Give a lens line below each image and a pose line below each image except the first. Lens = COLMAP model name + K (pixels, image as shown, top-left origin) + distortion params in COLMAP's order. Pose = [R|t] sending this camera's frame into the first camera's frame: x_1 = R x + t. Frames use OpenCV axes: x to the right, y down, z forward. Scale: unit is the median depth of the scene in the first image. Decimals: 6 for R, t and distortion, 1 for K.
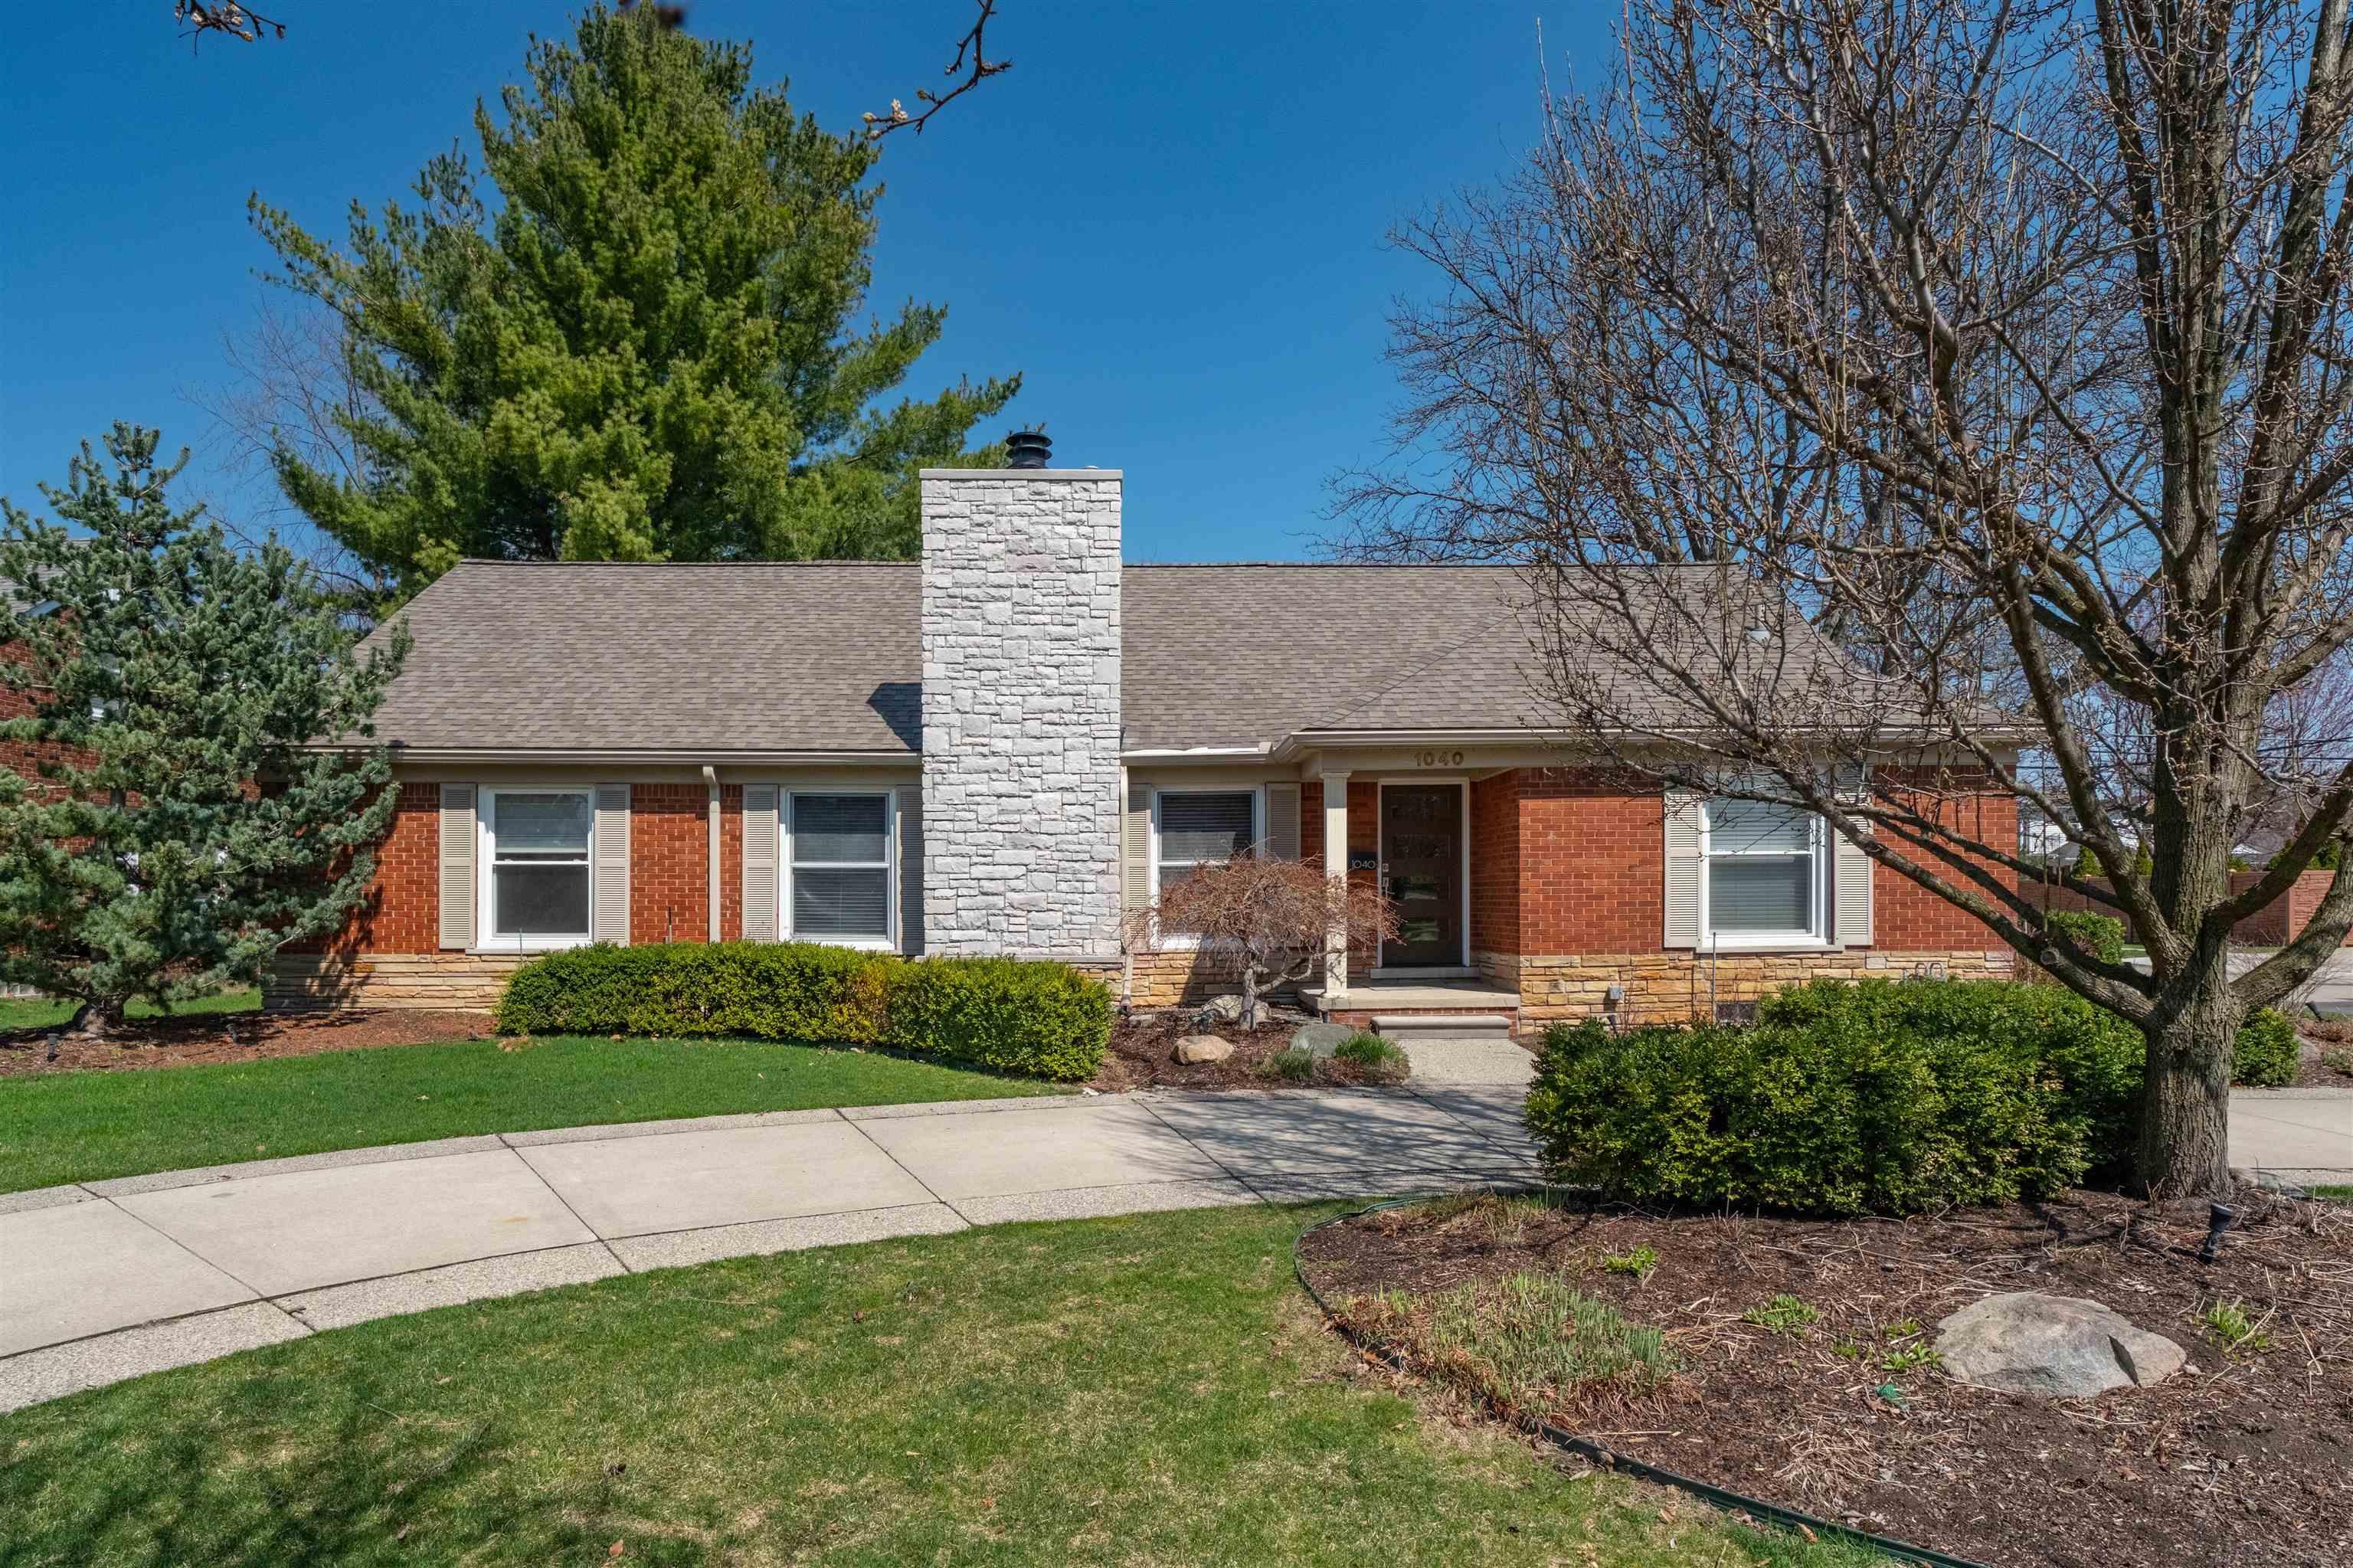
lens RADIAL K [[1369.6, 0, 1171.1], [0, 1369.6, 893.3], [0, 0, 1]] dist [0.002055, -0.000456]
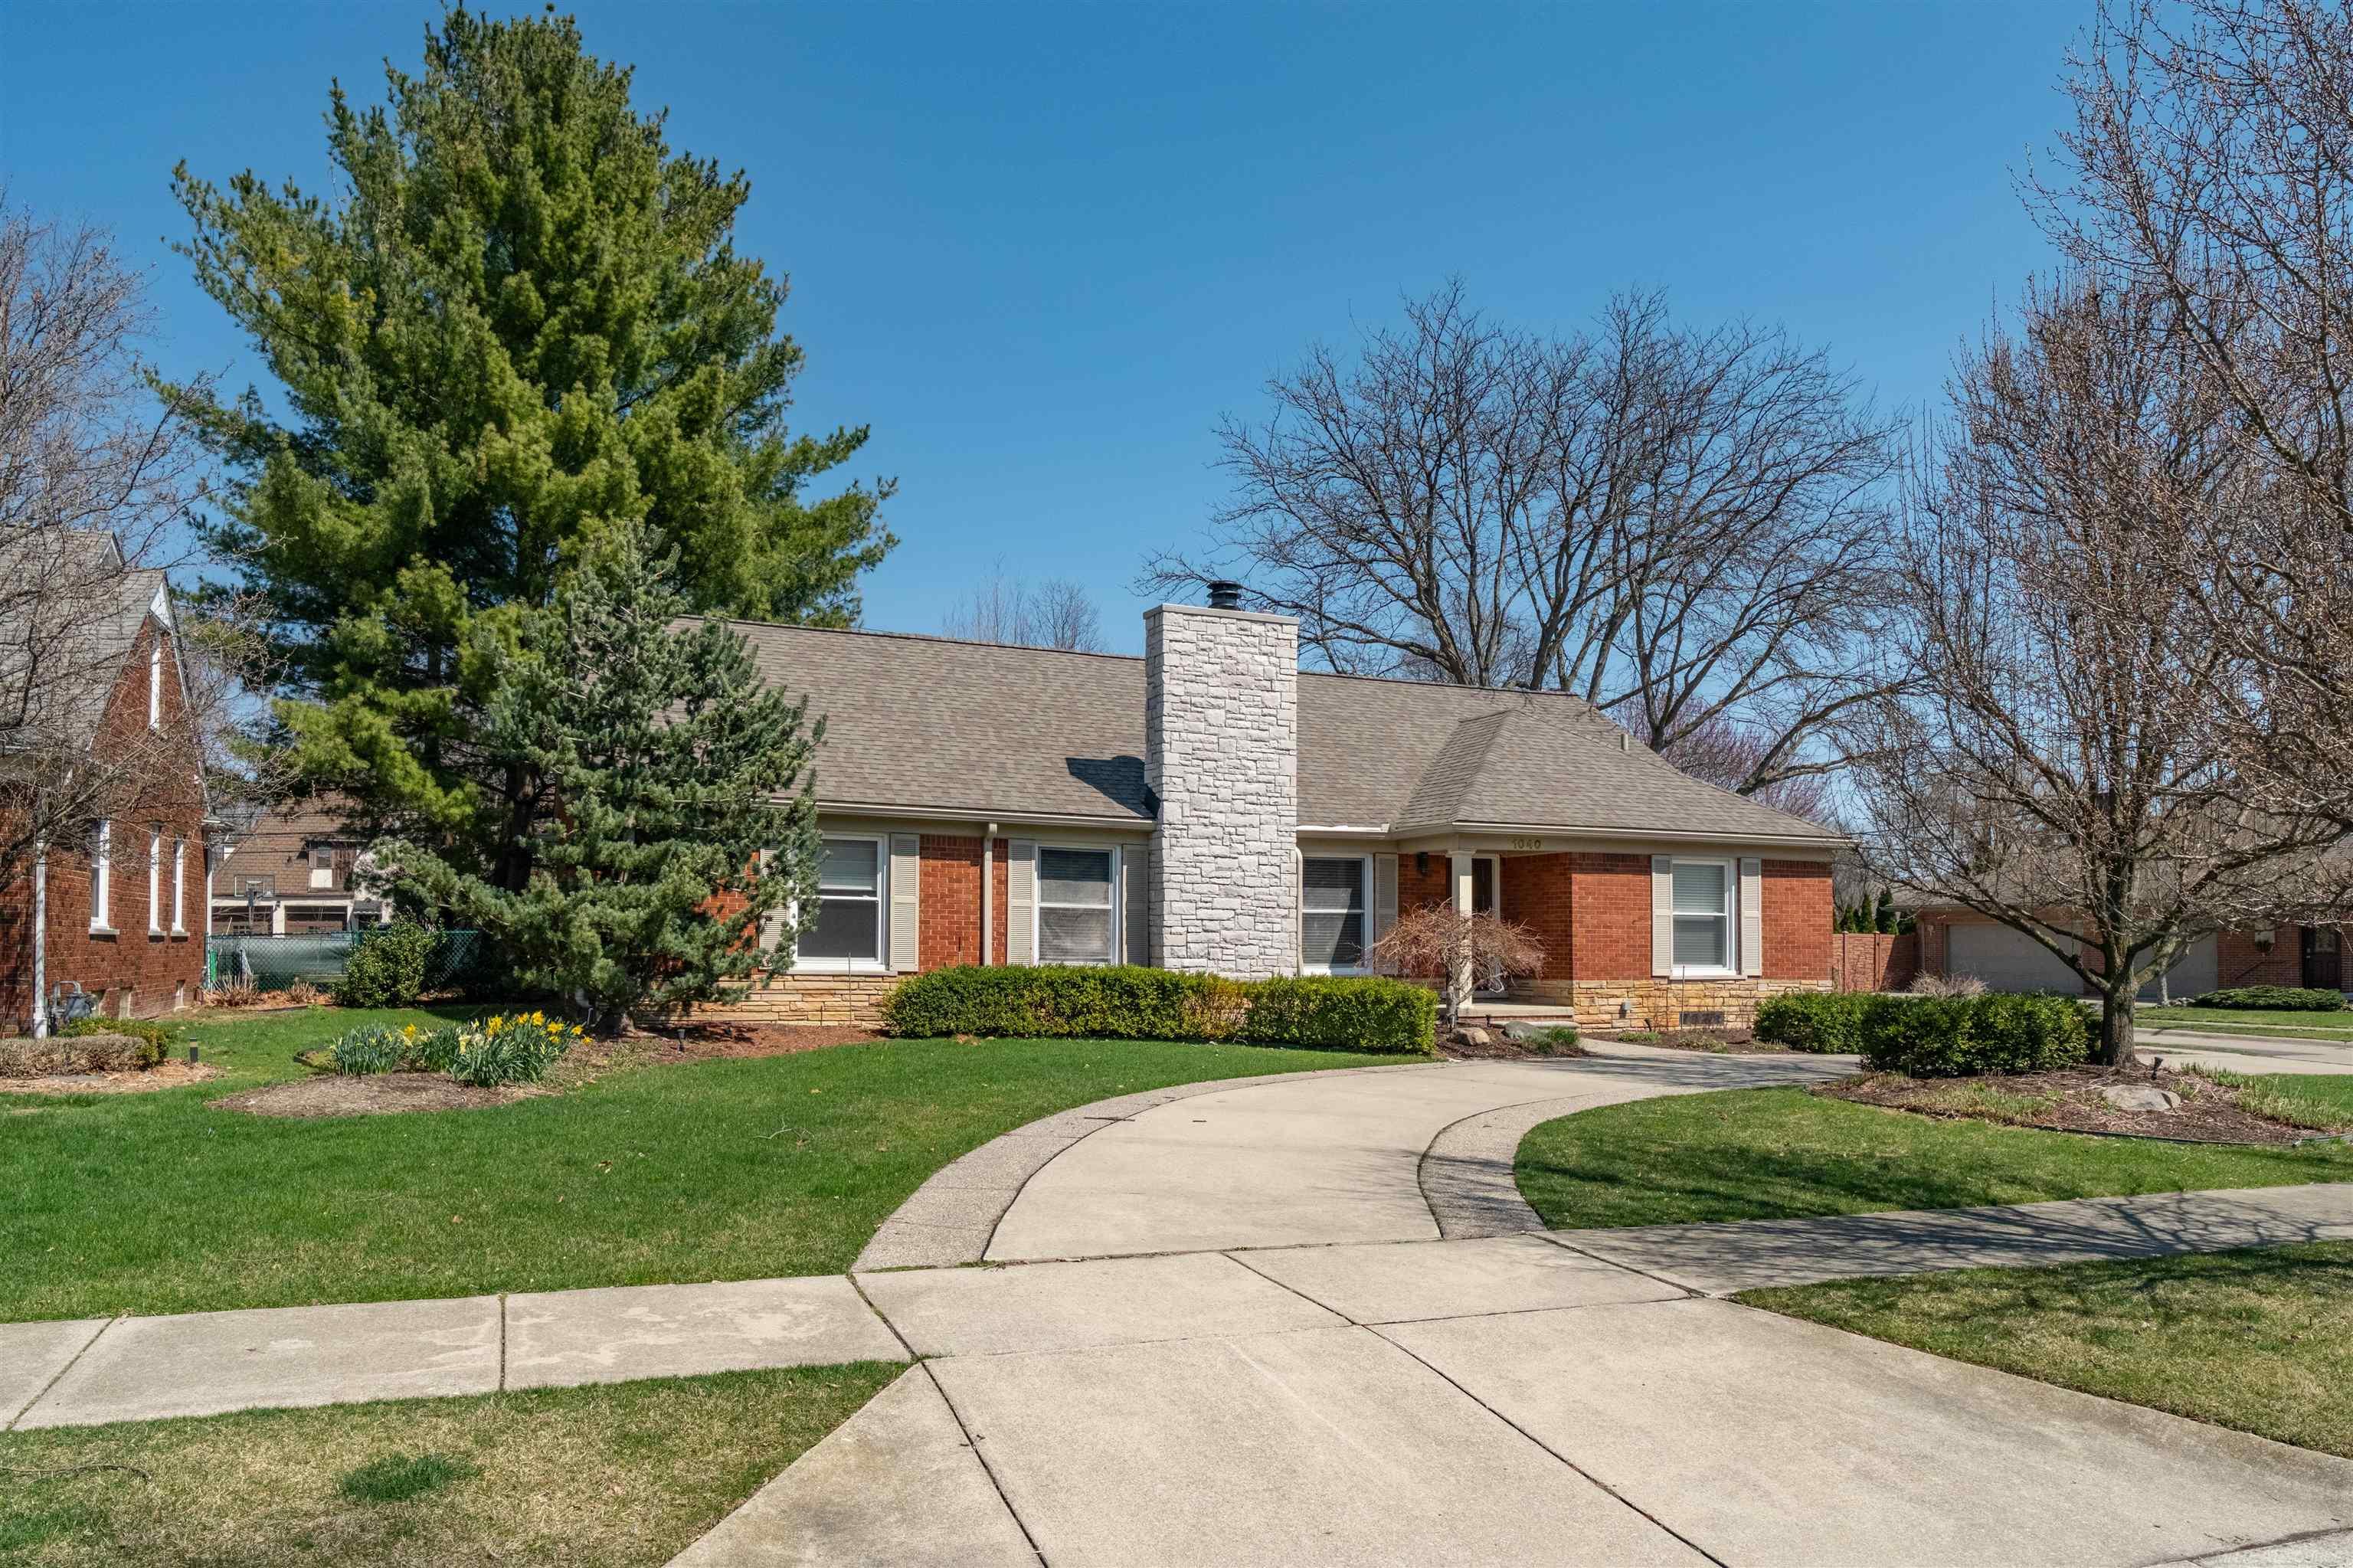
lens RADIAL K [[1581.6, 0, 1166.4], [0, 1581.6, 883.1], [0, 0, 1]] dist [0.004382, 0.001137]
pose [[0.929077, 0.030803, 0.368602, -0.729420], [-0.017345, 0.999058, -0.039770, 0.015425], [-0.369480, 0.030556, 0.928736, -0.389941]]
